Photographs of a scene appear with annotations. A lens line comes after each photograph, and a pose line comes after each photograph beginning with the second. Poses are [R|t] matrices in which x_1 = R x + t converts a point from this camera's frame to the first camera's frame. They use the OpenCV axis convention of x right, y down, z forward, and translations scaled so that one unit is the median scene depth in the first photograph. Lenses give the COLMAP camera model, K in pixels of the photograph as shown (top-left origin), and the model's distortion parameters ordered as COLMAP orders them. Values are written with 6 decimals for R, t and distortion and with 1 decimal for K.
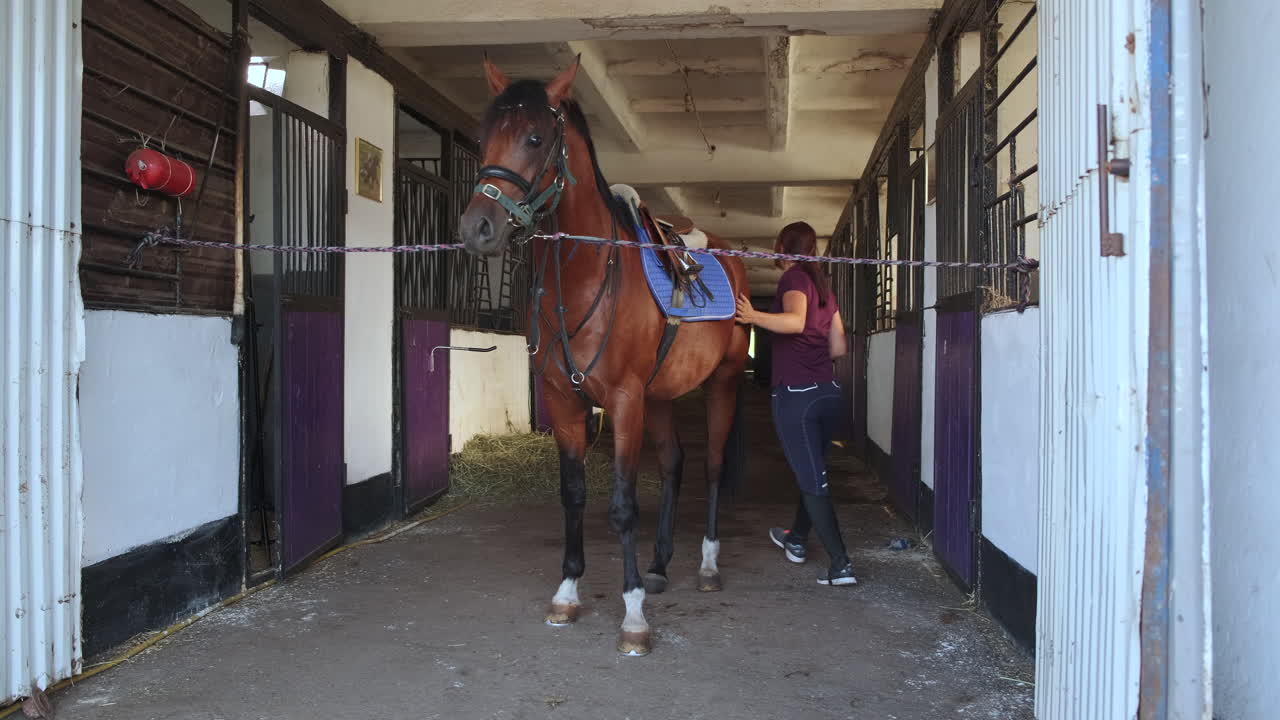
lens RADIAL K [[1190.4, 0, 642.2], [0, 1190.4, 374.4], [0, 0, 1]] dist [-0.025098, 0.024461]
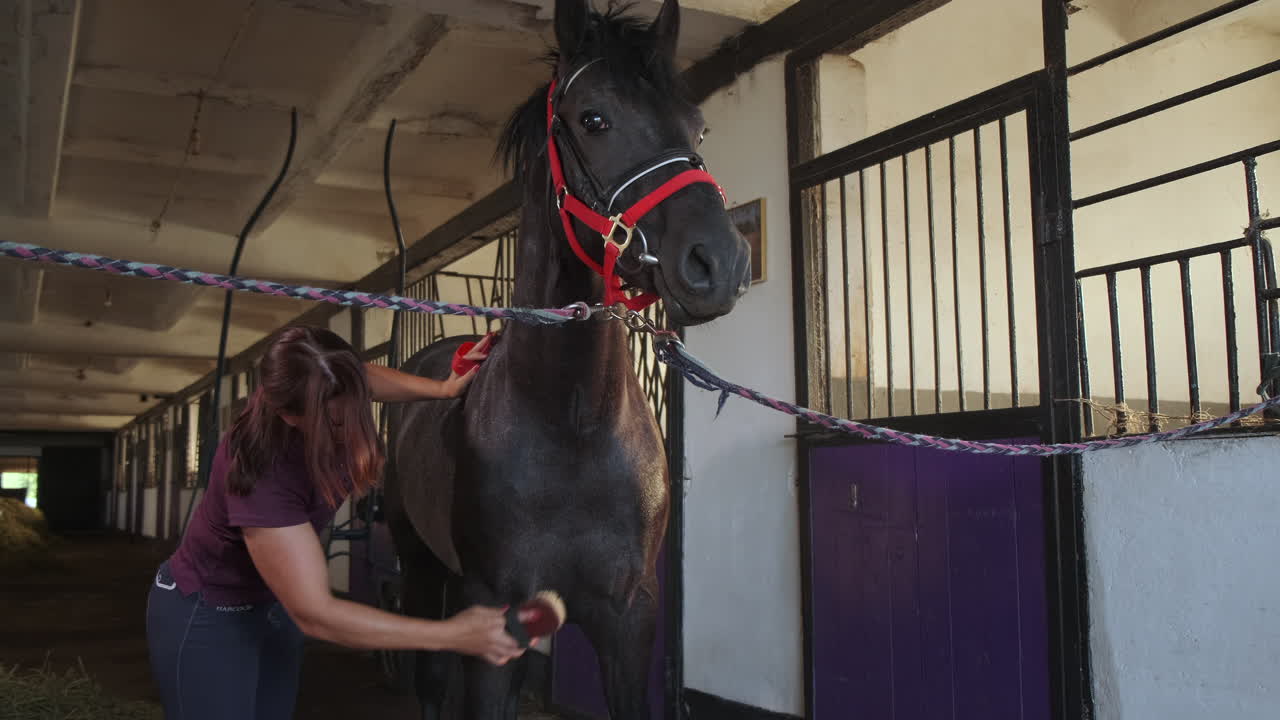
lens RADIAL K [[1190.4, 0, 642.2], [0, 1190.4, 374.4], [0, 0, 1]] dist [-0.025098, 0.024461]
pose [[0.827628, 0.042488, 0.559666, -0.246183], [0.022930, 0.993739, -0.109350, -0.023340], [-0.560808, 0.103334, 0.821472, 0.575746]]
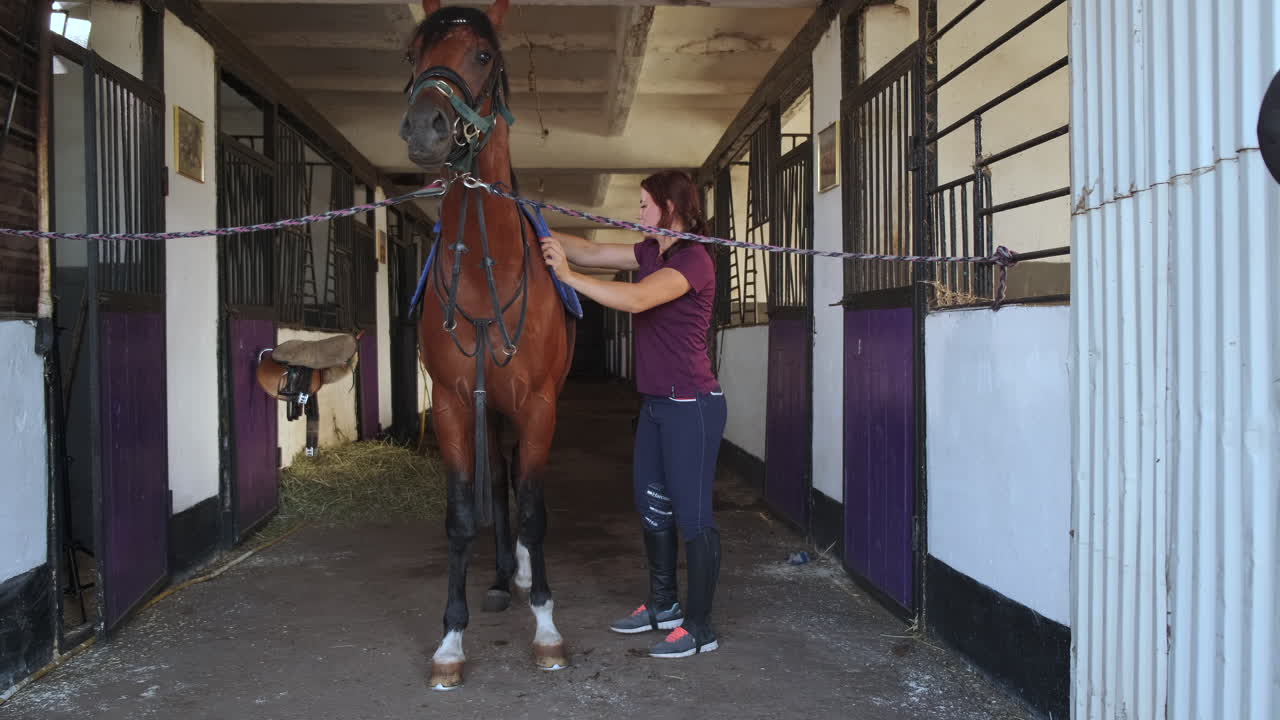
lens RADIAL K [[1190.4, 0, 642.2], [0, 1190.4, 374.4], [0, 0, 1]] dist [-0.025098, 0.024461]
pose [[0.984528, -0.015080, 0.174578, -0.081252], [0.013707, 0.999865, 0.009070, -0.013386], [-0.174692, -0.006537, 0.984601, 0.136226]]
